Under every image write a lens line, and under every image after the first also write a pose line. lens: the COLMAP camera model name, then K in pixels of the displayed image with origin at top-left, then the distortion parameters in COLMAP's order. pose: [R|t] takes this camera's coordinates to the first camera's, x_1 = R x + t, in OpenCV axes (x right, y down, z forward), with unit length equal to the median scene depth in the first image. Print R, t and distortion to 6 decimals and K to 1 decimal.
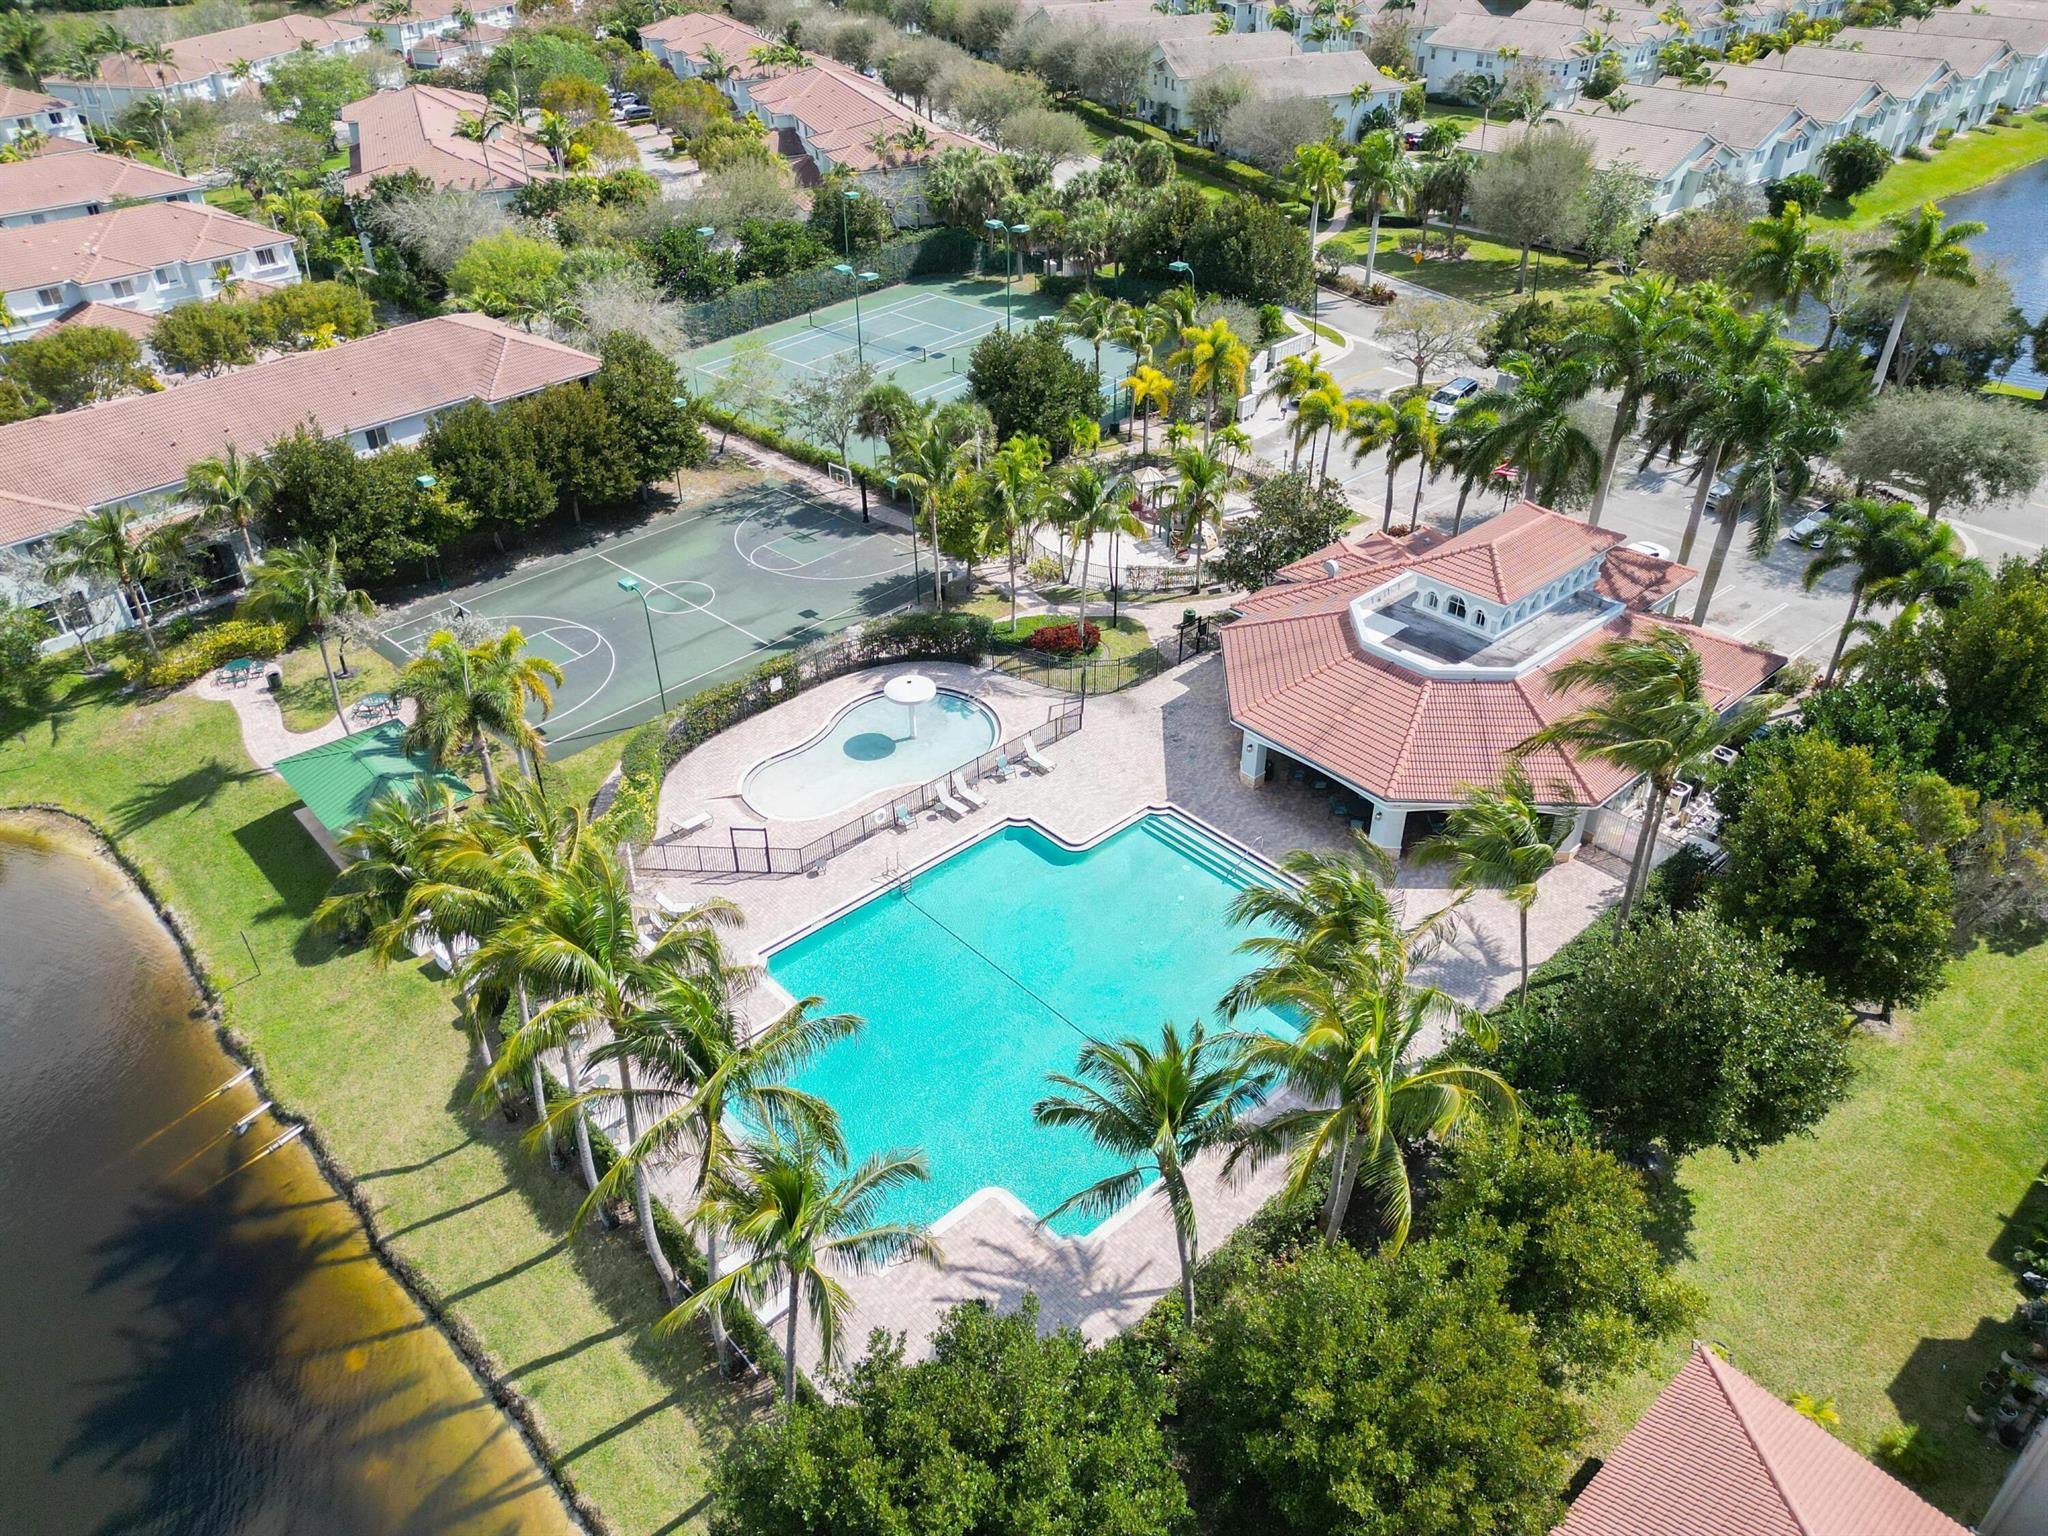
lens RADIAL K [[1464.5, 0, 1024.0], [0, 1464.5, 768.0], [0, 0, 1]] dist [-0.009477, -0.004075]
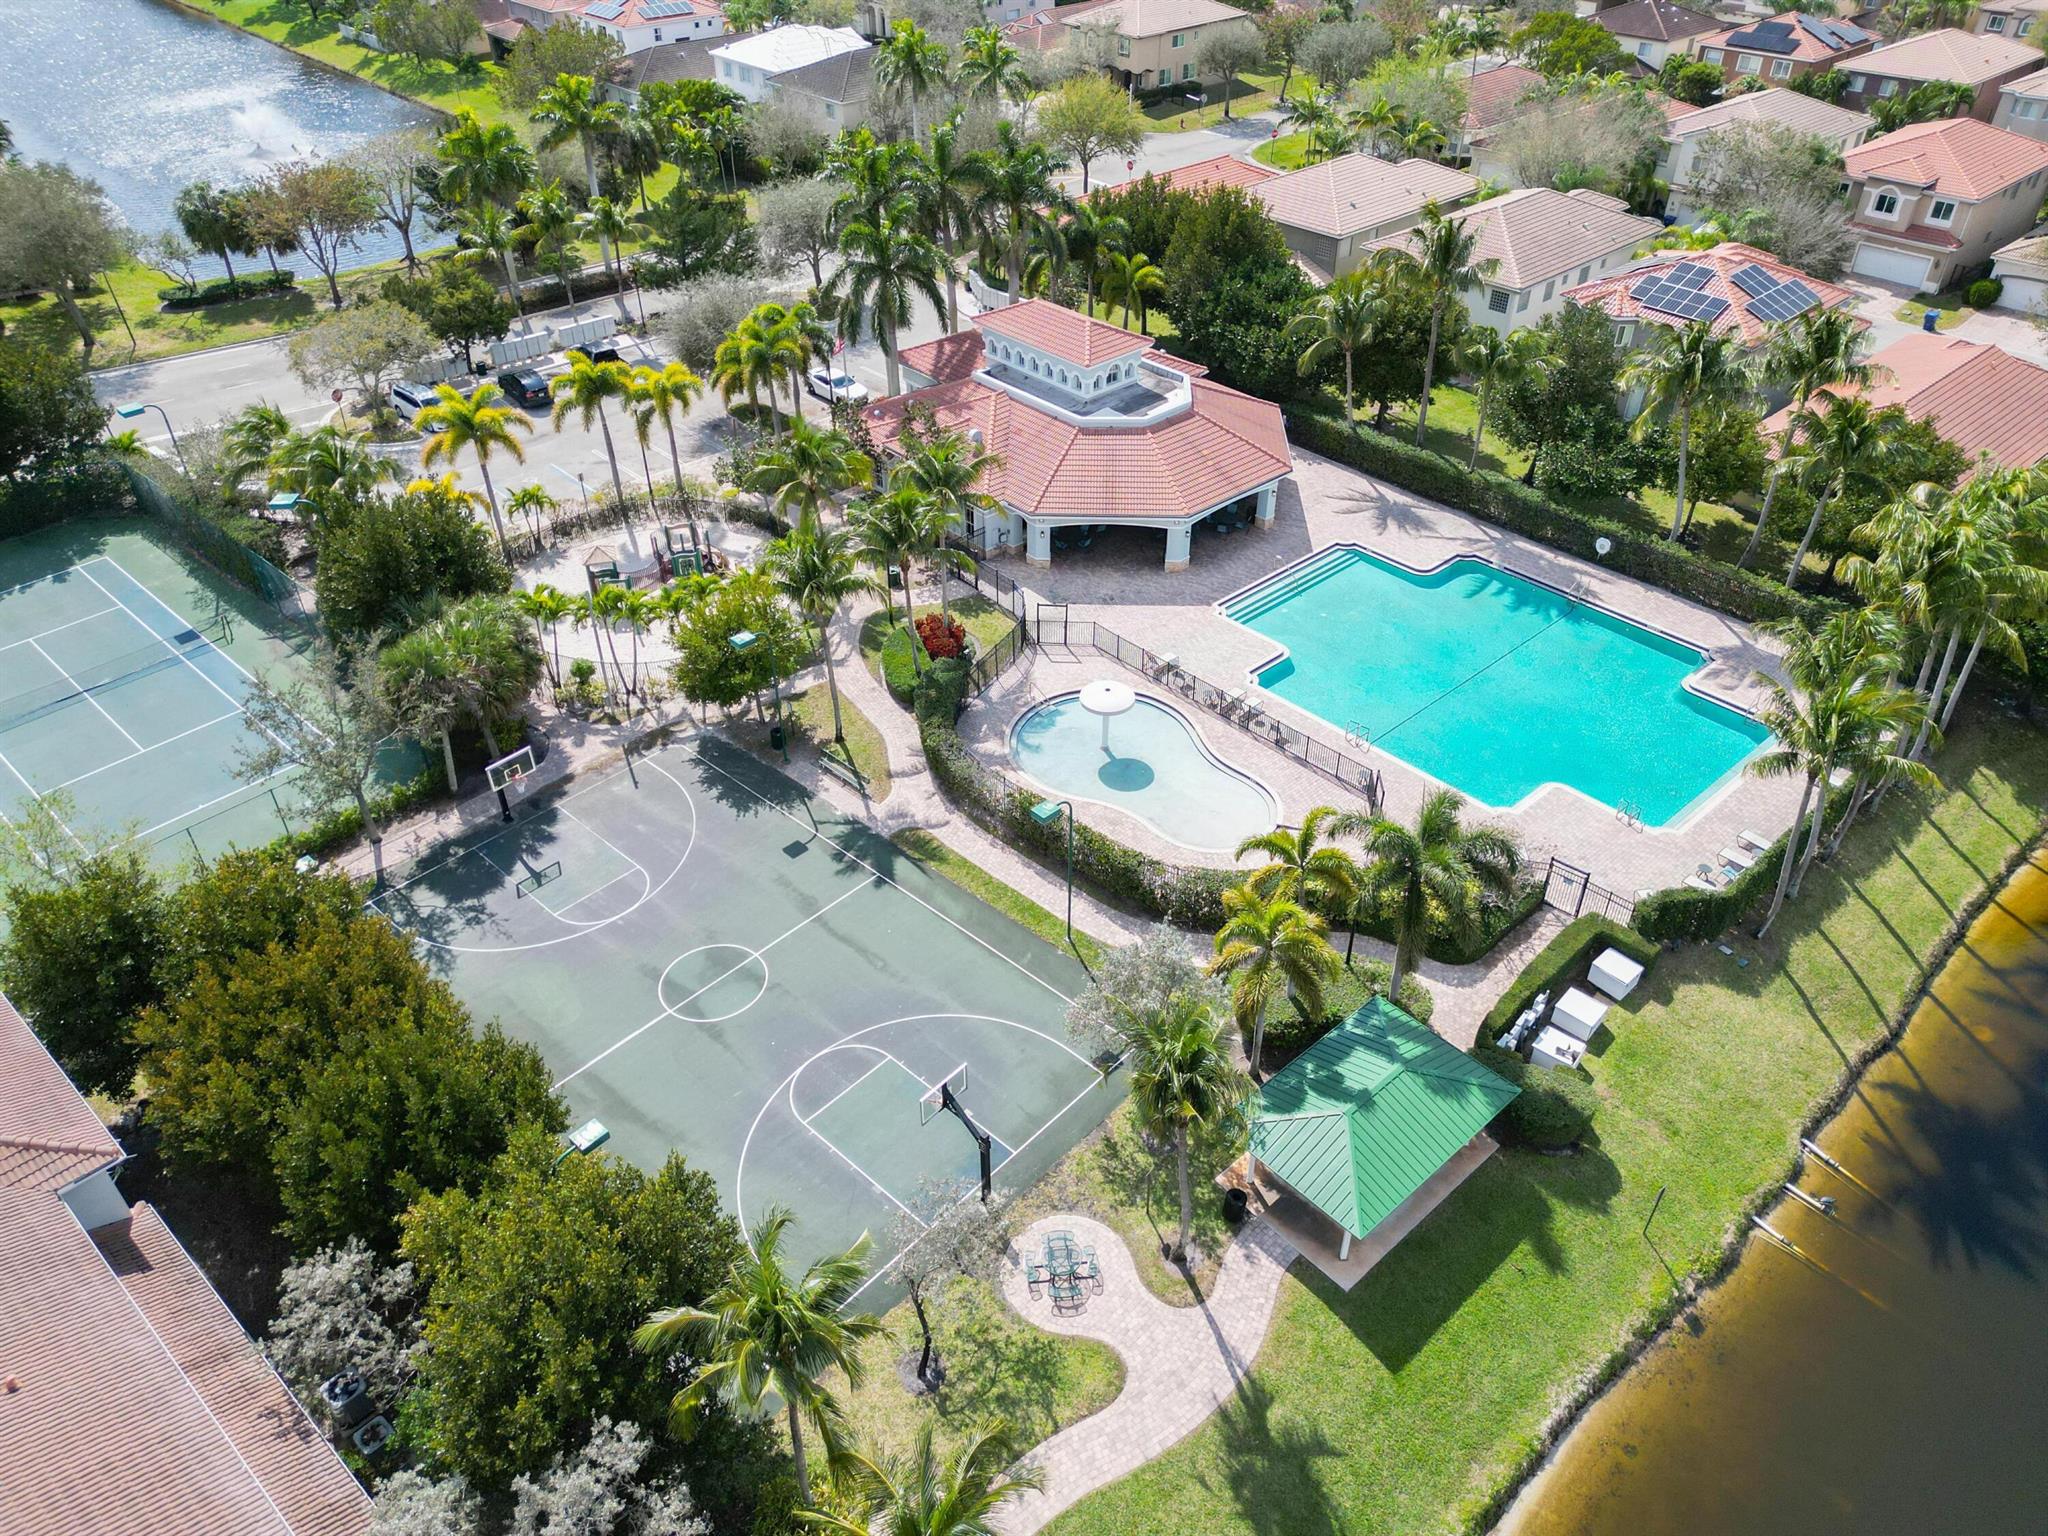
lens RADIAL K [[1432.7, 0, 1024.0], [0, 1432.7, 768.0], [0, 0, 1]] dist [0.009493, -0.005924]
pose [[0.005564, -0.601939, 0.798523, -0.907872], [0.565897, 0.660264, 0.493773, -0.550489], [-0.824457, 0.449134, 0.344309, 0.814115]]
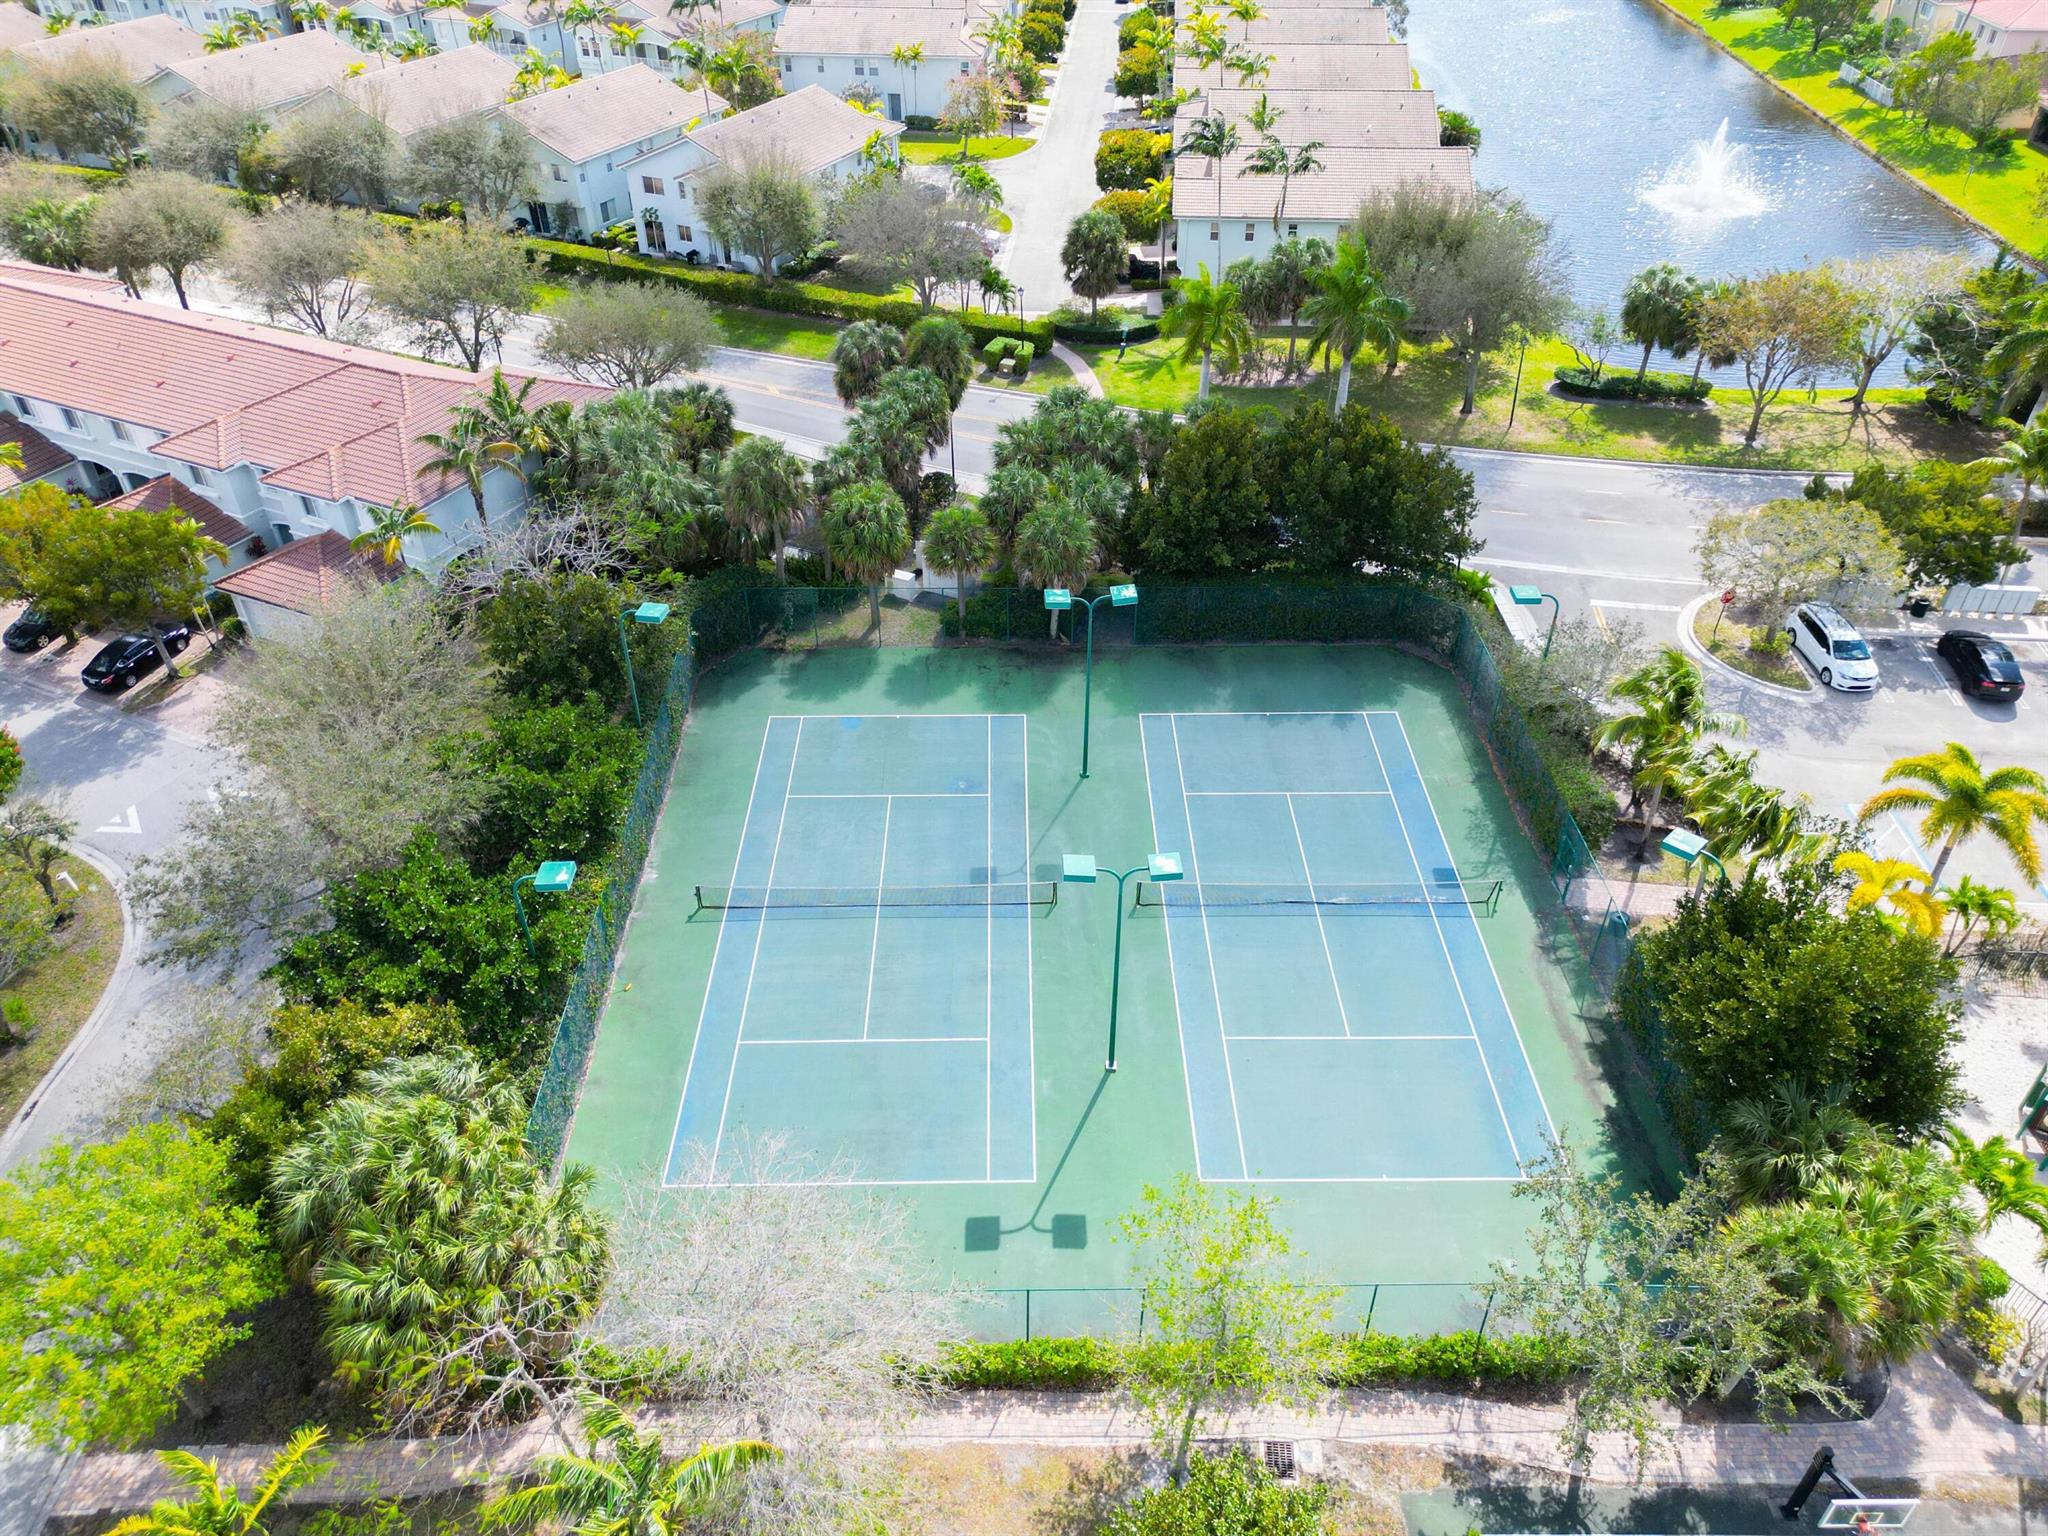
lens RADIAL K [[1432.7, 0, 1024.0], [0, 1432.7, 768.0], [0, 0, 1]] dist [0.009493, -0.005924]
pose [[0.737297, -0.411093, 0.536093, -0.580730], [0.385180, 0.907728, 0.166331, -0.748469], [-0.555004, 0.083857, 0.827610, 1.110164]]
